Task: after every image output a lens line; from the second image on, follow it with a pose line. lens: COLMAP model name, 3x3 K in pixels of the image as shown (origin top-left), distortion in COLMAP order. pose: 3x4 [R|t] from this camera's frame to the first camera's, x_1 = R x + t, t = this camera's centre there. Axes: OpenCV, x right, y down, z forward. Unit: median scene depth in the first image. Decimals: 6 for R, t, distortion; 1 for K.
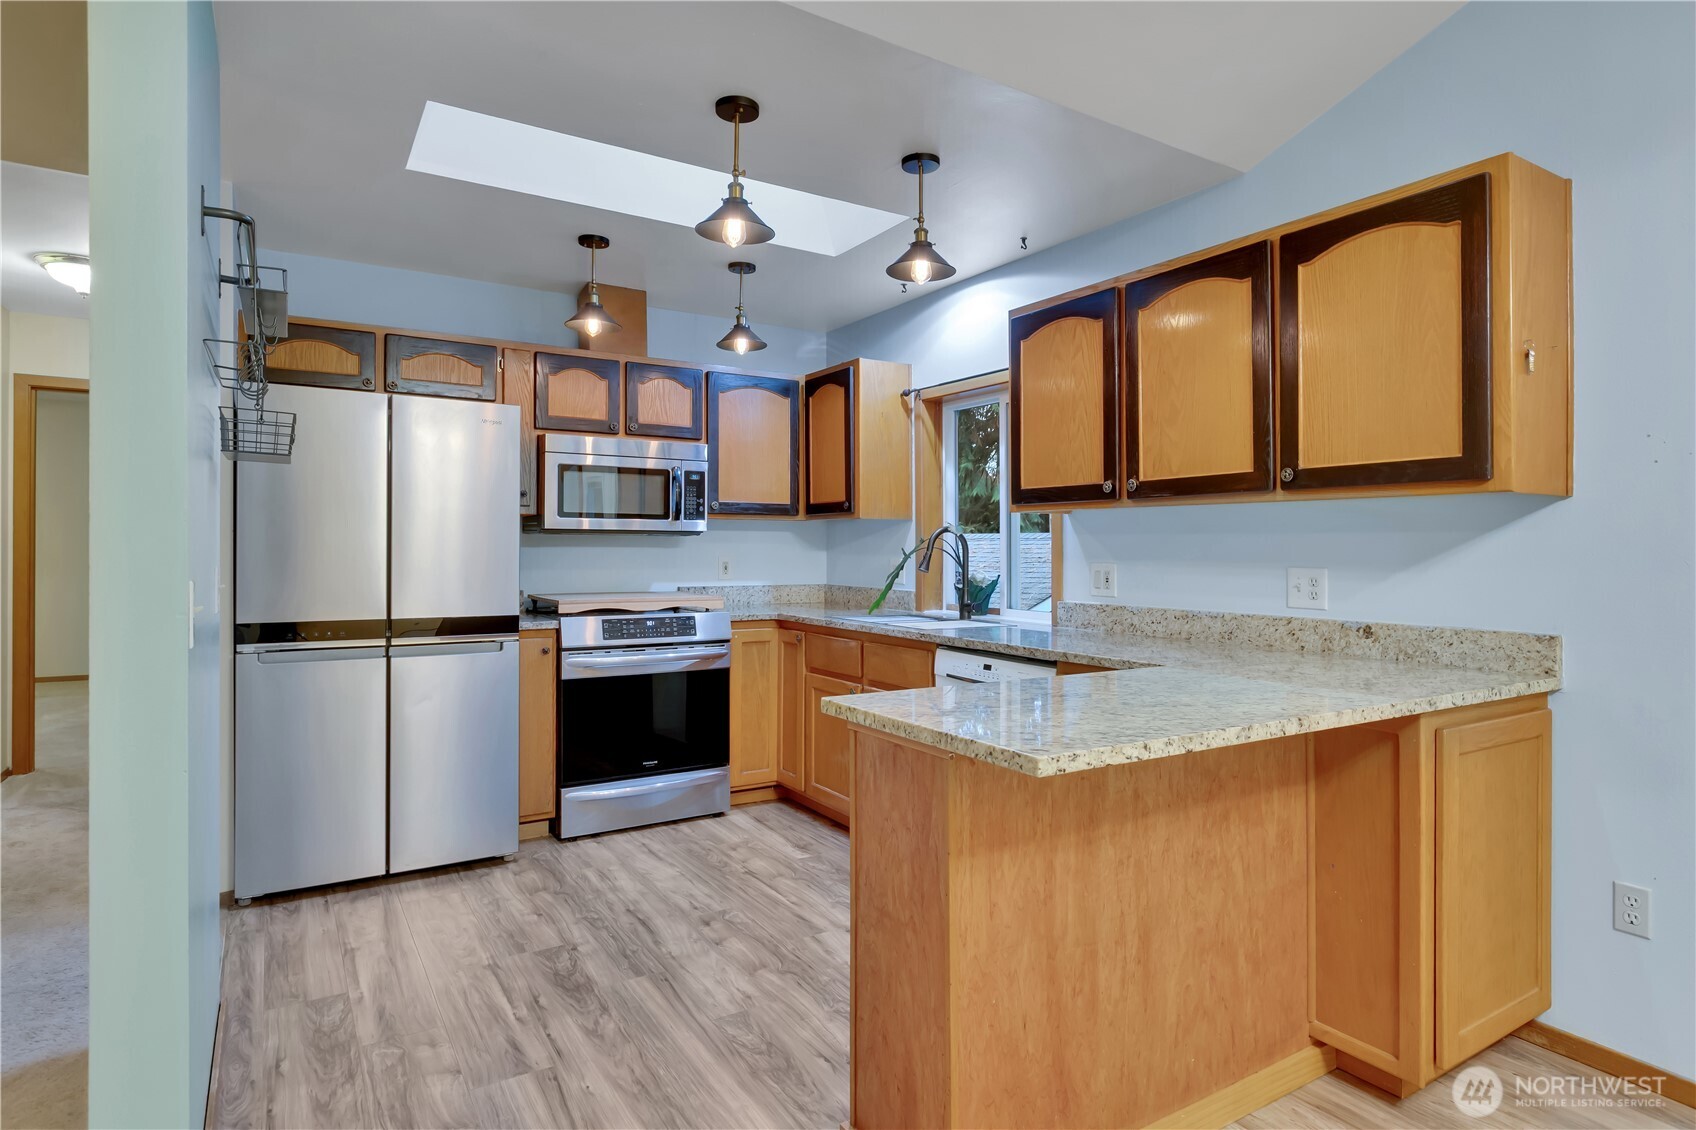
lens RADIAL K [[916.5, 0, 856.4], [0, 916.5, 536.3], [0, 0, 1]] dist [0.026179, 0.000104]
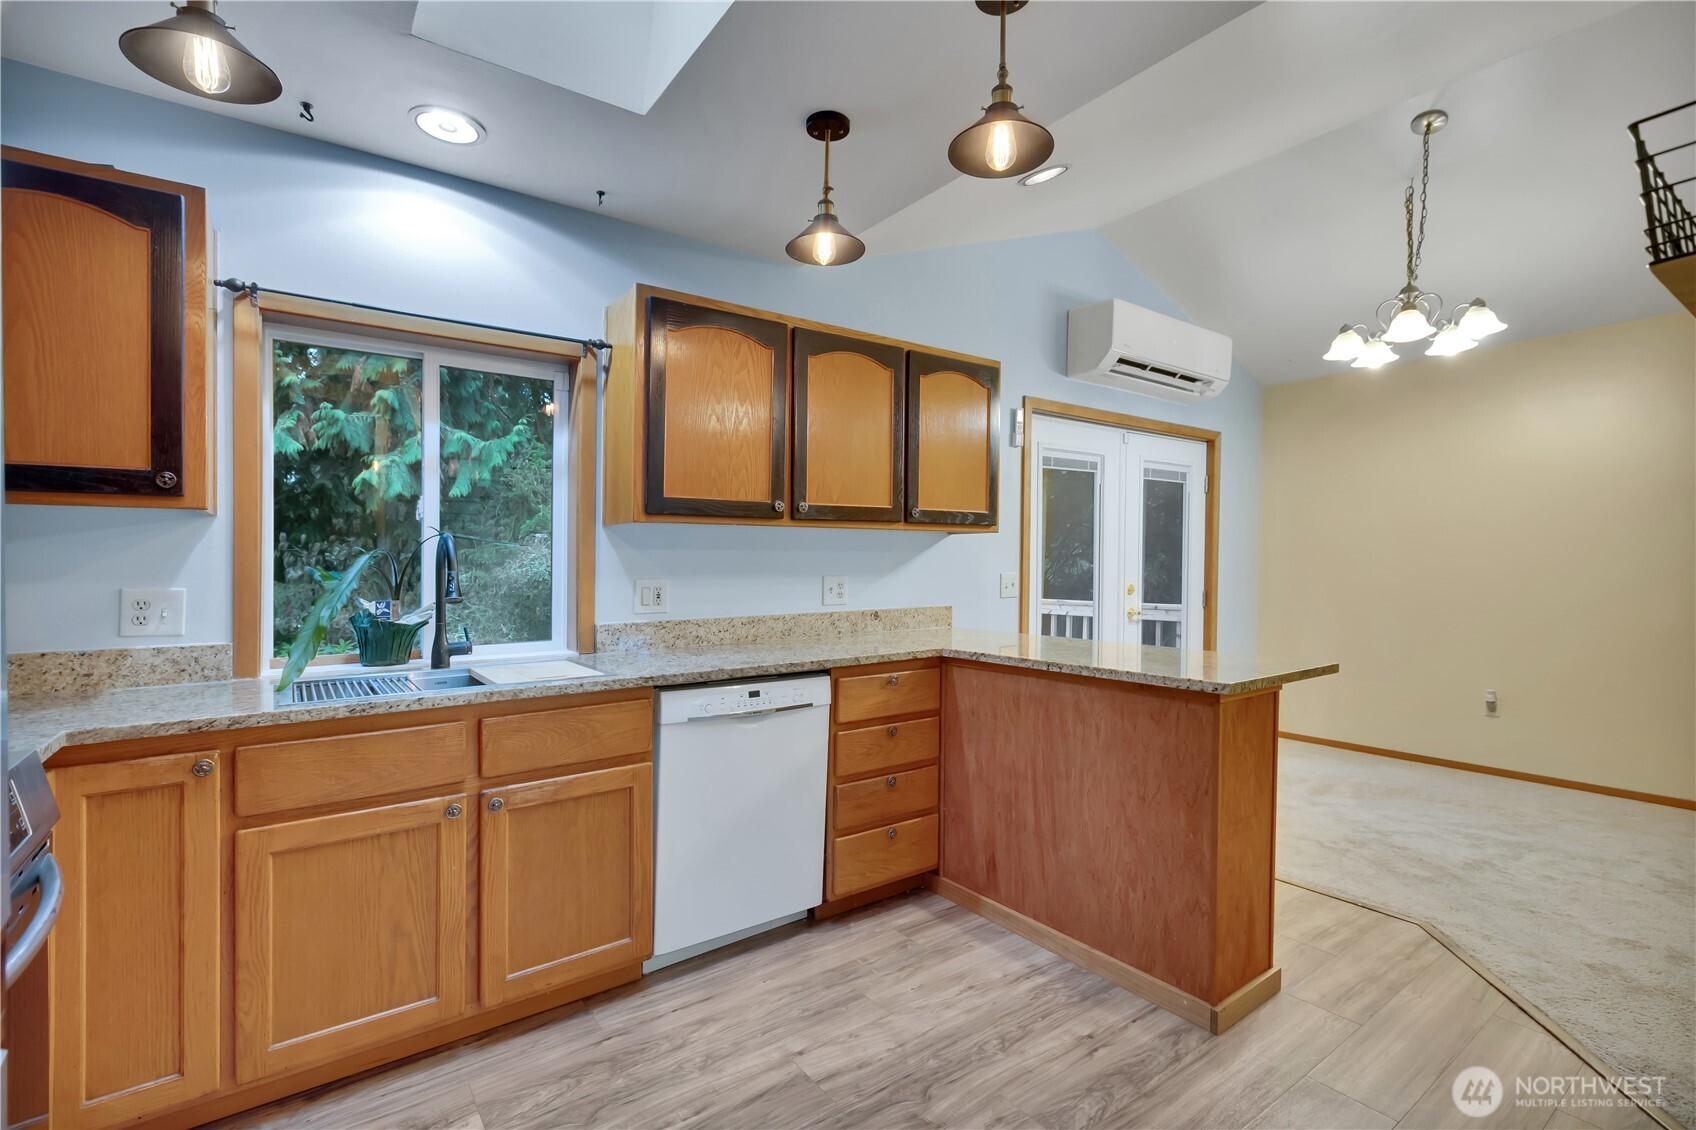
lens RADIAL K [[774.1, 0, 849.4], [0, 774.1, 569.0], [0, 0, 1]] dist [-0.004157, -0.000163]
pose [[-0.062649, -0.011982, 0.997964, -0.675042], [-0.007817, 0.999903, 0.011514, 0.009332], [-0.998005, -0.007080, -0.062736, 1.021874]]
